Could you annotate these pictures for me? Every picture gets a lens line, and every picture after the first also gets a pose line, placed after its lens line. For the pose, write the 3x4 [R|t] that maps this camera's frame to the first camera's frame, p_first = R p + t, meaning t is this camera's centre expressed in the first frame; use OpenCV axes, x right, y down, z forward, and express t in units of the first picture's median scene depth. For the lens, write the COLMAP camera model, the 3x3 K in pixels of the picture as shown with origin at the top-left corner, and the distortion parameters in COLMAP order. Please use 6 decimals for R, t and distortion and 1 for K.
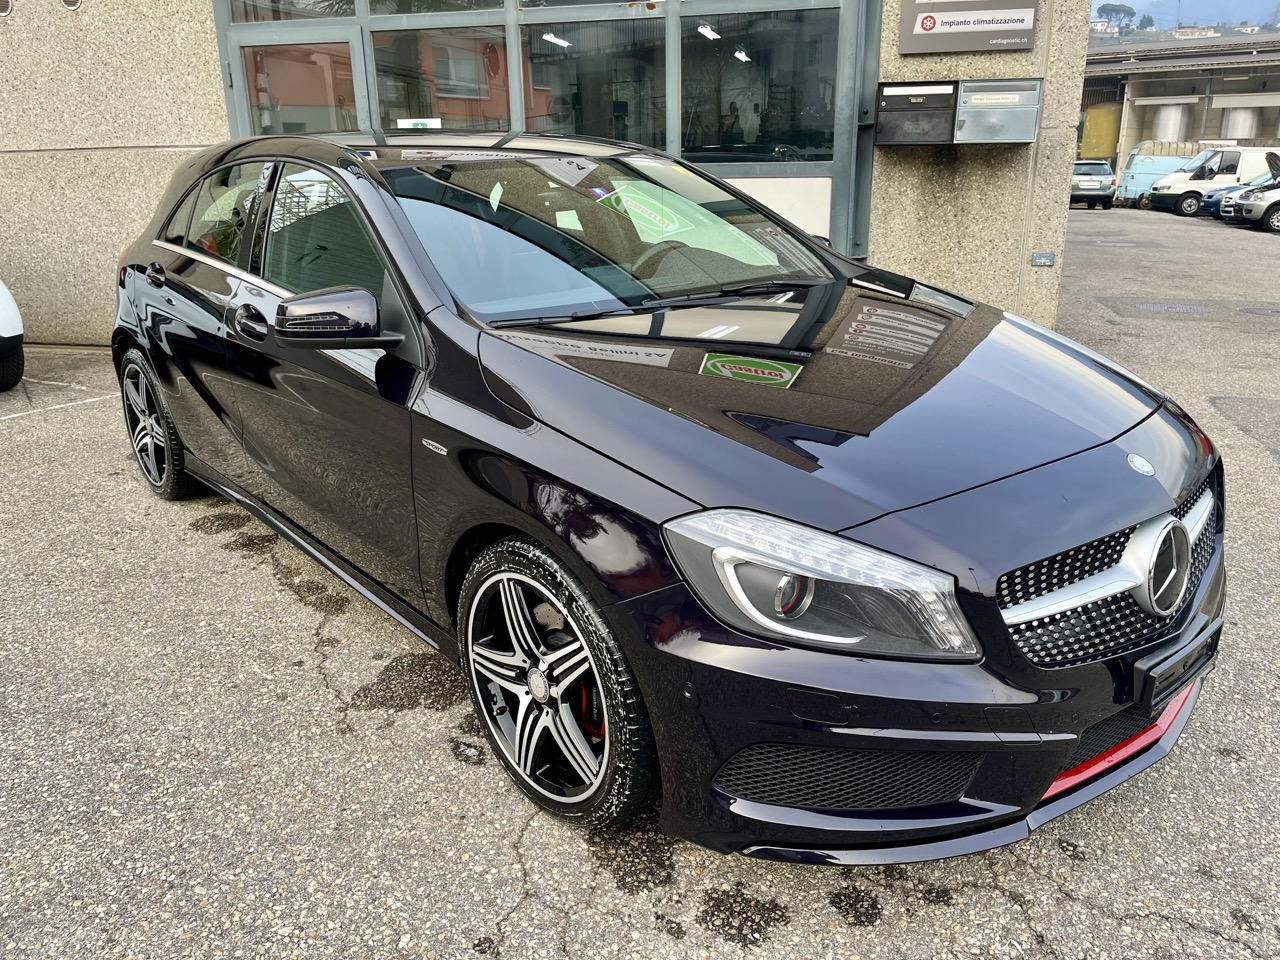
lens RADIAL K [[954.6, 0, 650.4], [0, 954.6, 481.8], [0, 0, 1]] dist [0.097536, -0.120846]
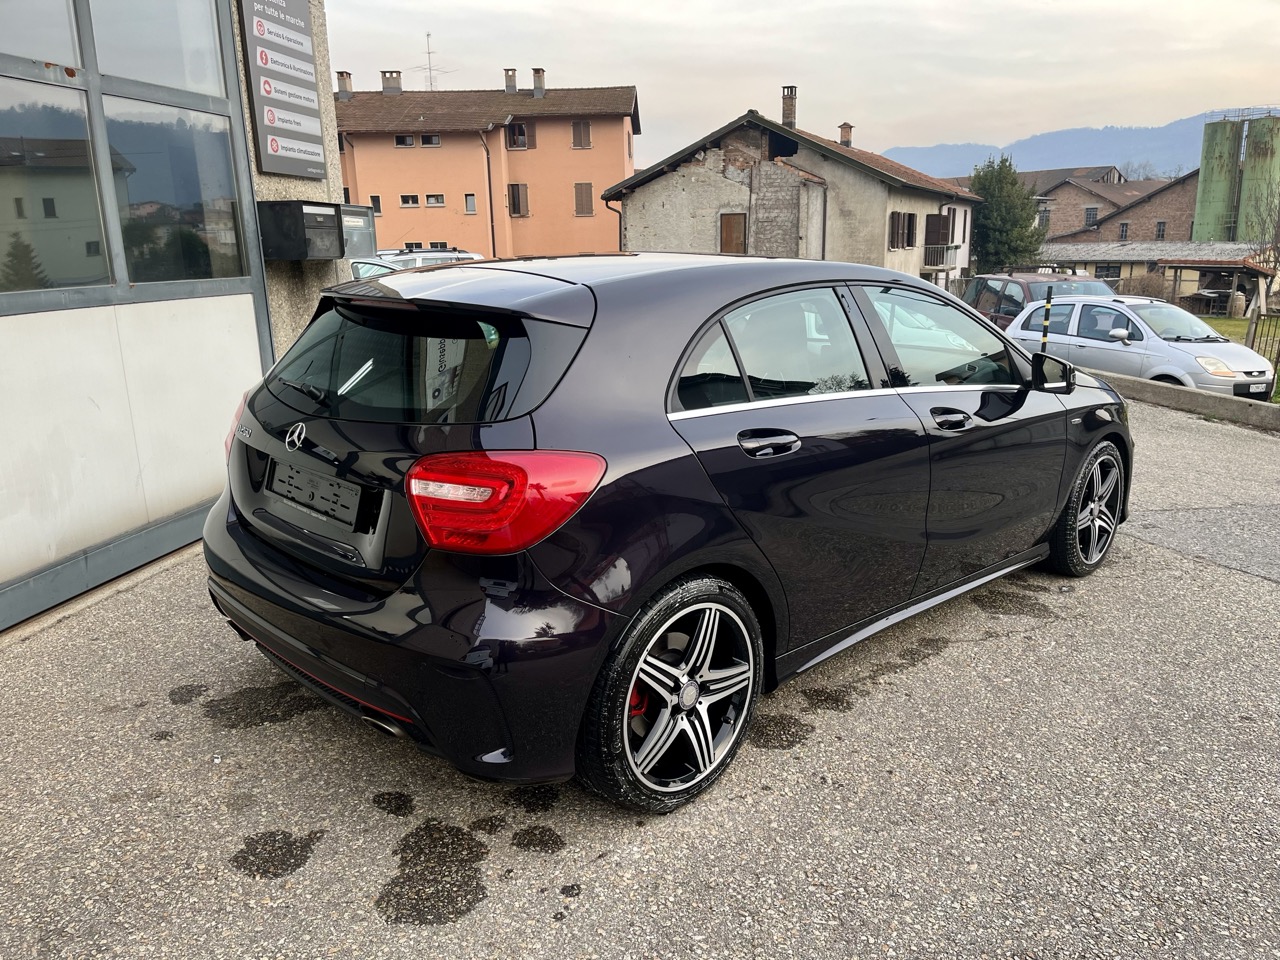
lens RADIAL K [[960.4, 0, 646.4], [0, 960.4, 484.8], [0, 0, 1]] dist [0.087222, -0.119228]
pose [[-0.057927, -0.232097, 0.970966, -1.328193], [0.322574, 0.916077, 0.238221, -0.419071], [-0.944770, 0.327008, 0.021803, 1.160881]]
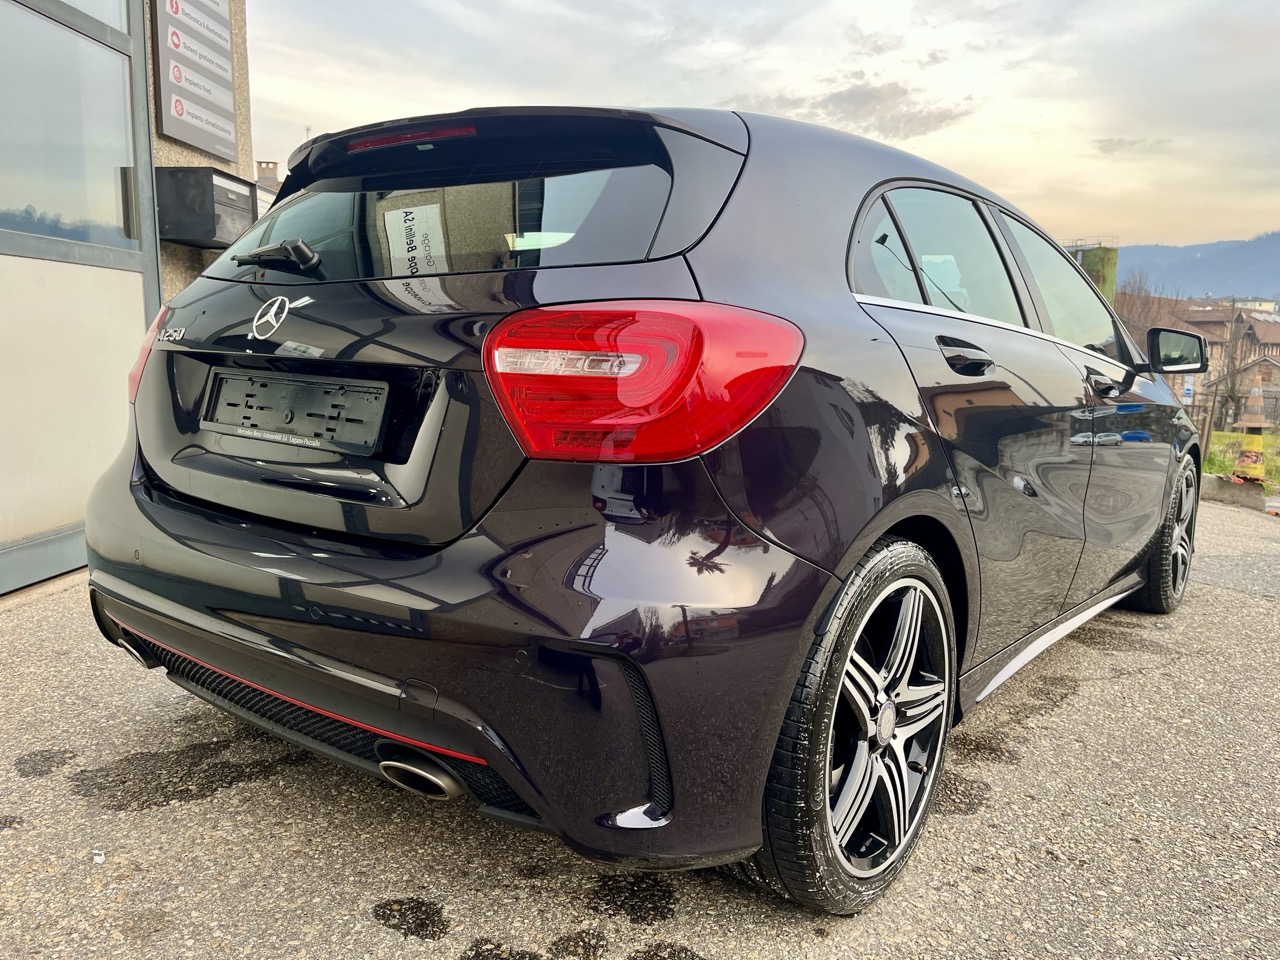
lens RADIAL K [[960.4, 0, 646.4], [0, 960.4, 484.8], [0, 0, 1]] dist [0.087222, -0.119228]
pose [[-0.187290, -0.126414, 0.974137, -1.071450], [0.289436, 0.940557, 0.177704, -0.311860], [-0.938696, 0.315232, -0.139568, 1.348639]]
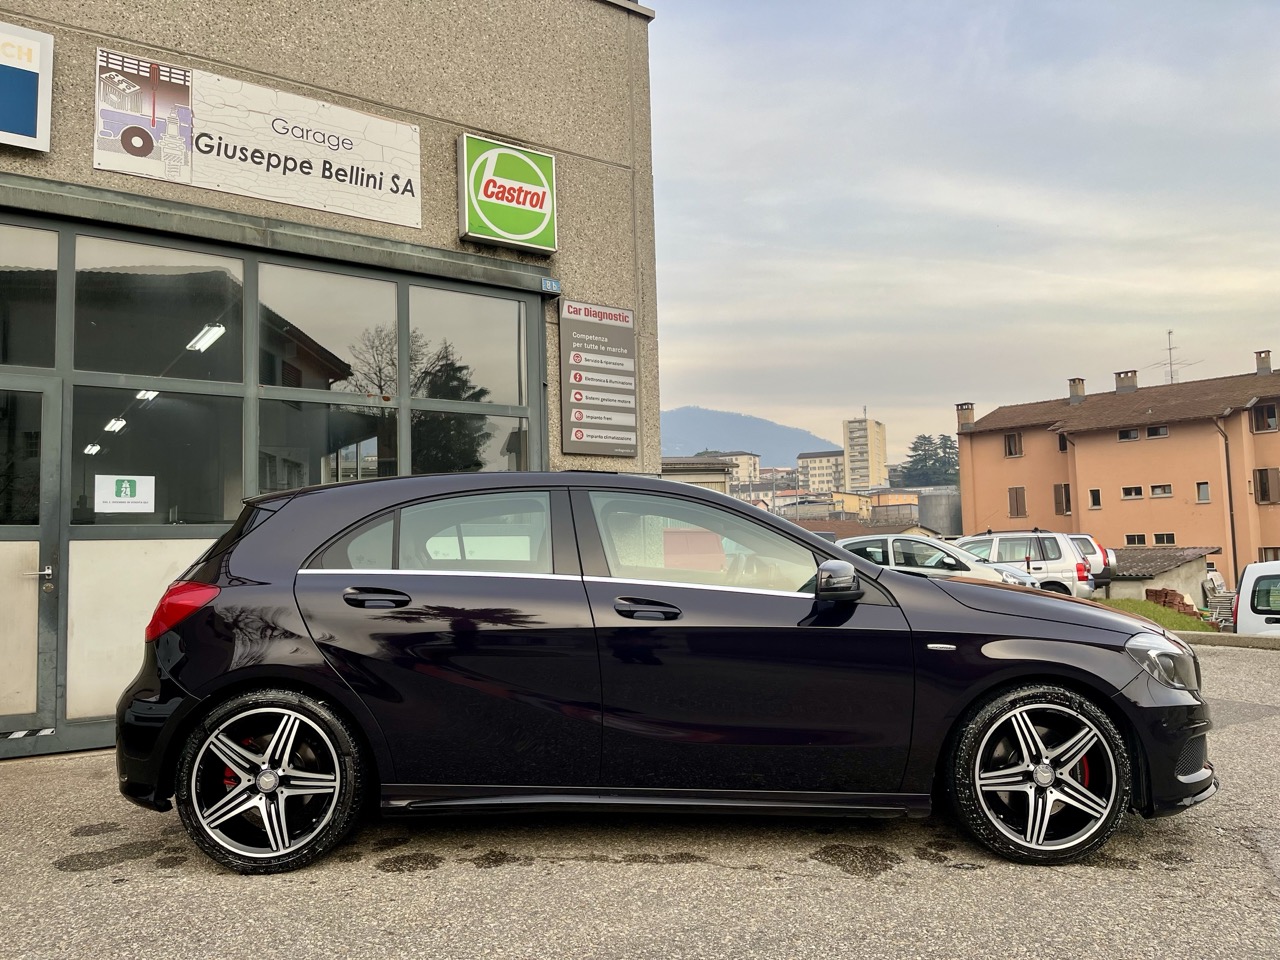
lens RADIAL K [[954.6, 0, 650.4], [0, 954.6, 481.8], [0, 0, 1]] dist [0.097536, -0.120846]
pose [[0.647145, 0.054831, 0.760393, -1.154159], [0.249984, 0.927002, -0.279598, 0.024236], [-0.720216, 0.371026, 0.586198, 0.193585]]
